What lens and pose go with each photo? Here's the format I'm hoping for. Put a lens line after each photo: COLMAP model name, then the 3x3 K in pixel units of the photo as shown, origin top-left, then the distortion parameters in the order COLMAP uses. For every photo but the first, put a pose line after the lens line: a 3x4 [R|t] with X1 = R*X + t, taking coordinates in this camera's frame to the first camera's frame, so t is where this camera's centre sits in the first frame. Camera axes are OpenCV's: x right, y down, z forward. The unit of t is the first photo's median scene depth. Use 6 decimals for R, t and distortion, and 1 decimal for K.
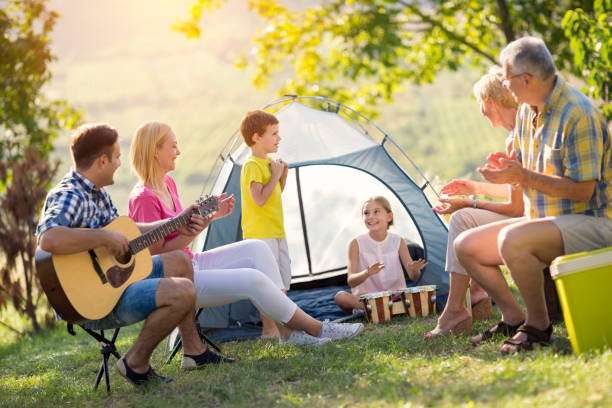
lens RADIAL K [[1371.4, 0, 306.8], [0, 1371.4, 208.9], [0, 0, 1]] dist [-0.134664, 0.000000]
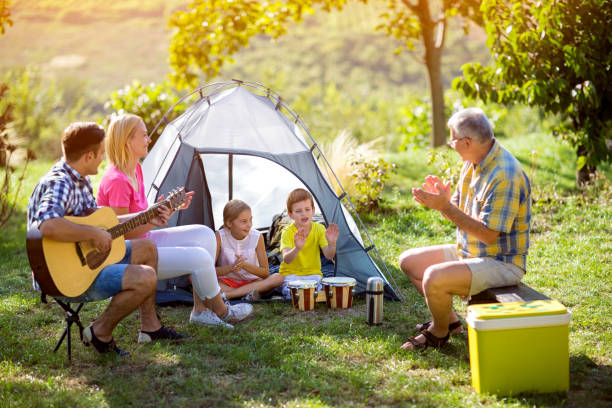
lens RADIAL K [[1371.4, 0, 302.3], [0, 1371.4, 207.2], [0, 0, 1]] dist [-0.134664, 0.000000]
pose [[0.988155, 0.114976, 0.101636, -0.072075], [-0.124697, 0.987625, 0.095116, -0.105155], [-0.089442, -0.106663, 0.990264, -0.132289]]
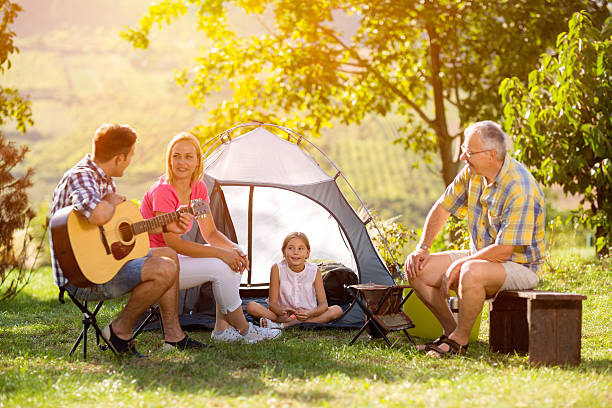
lens RADIAL K [[1371.4, 0, 301.2], [0, 1371.4, 207.3], [0, 0, 1]] dist [-0.134664, 0.000000]
pose [[0.987211, 0.140625, 0.075093, -0.062169], [-0.139108, 0.989959, -0.025087, 0.012361], [-0.077867, 0.014320, 0.996861, -0.134635]]
